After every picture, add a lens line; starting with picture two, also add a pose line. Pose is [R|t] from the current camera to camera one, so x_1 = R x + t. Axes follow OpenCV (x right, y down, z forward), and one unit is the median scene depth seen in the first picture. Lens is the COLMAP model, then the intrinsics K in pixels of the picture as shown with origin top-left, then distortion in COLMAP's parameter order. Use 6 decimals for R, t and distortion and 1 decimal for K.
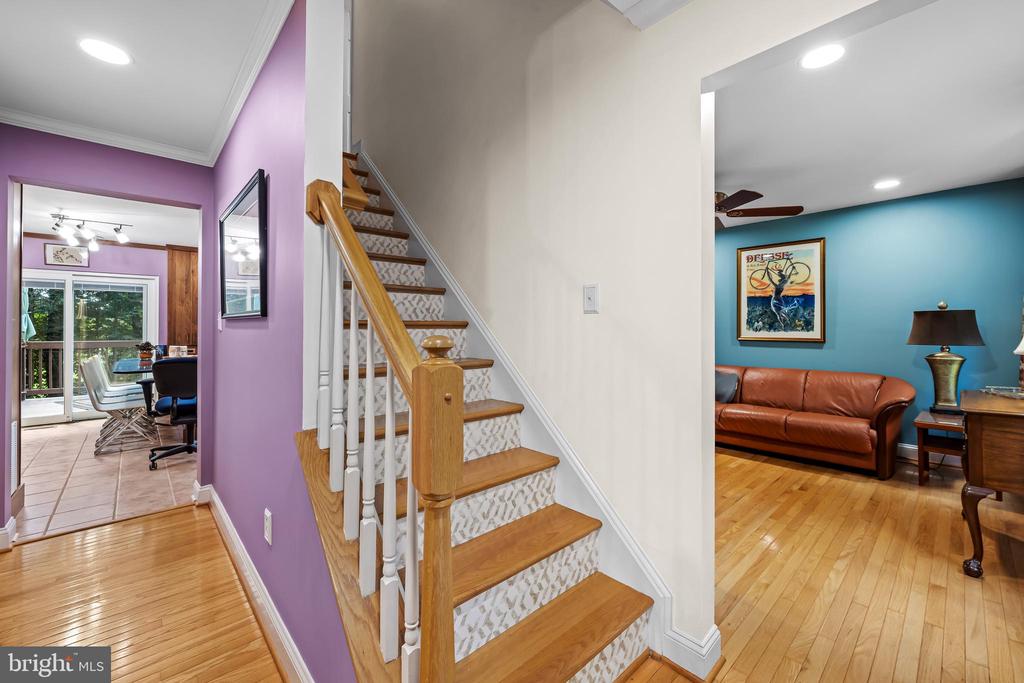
lens RADIAL K [[412.7, 0, 511.9], [0, 412.7, 331.1], [0, 0, 1]] dist [-0.008229, 0.000155]
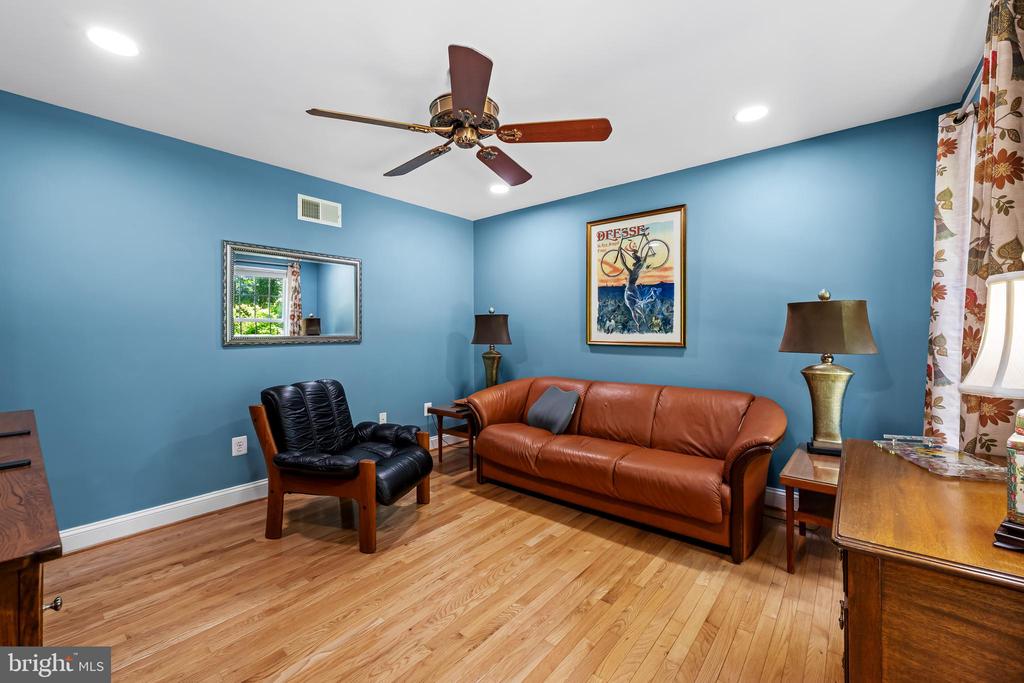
lens RADIAL K [[412.7, 0, 510.4], [0, 412.7, 337.7], [0, 0, 1]] dist [-0.008229, 0.000155]
pose [[0.990970, -0.004721, 0.134000, 0.344953], [0.003091, 0.999919, 0.012371, -0.000756], [-0.134047, -0.011845, 0.990904, 0.305180]]
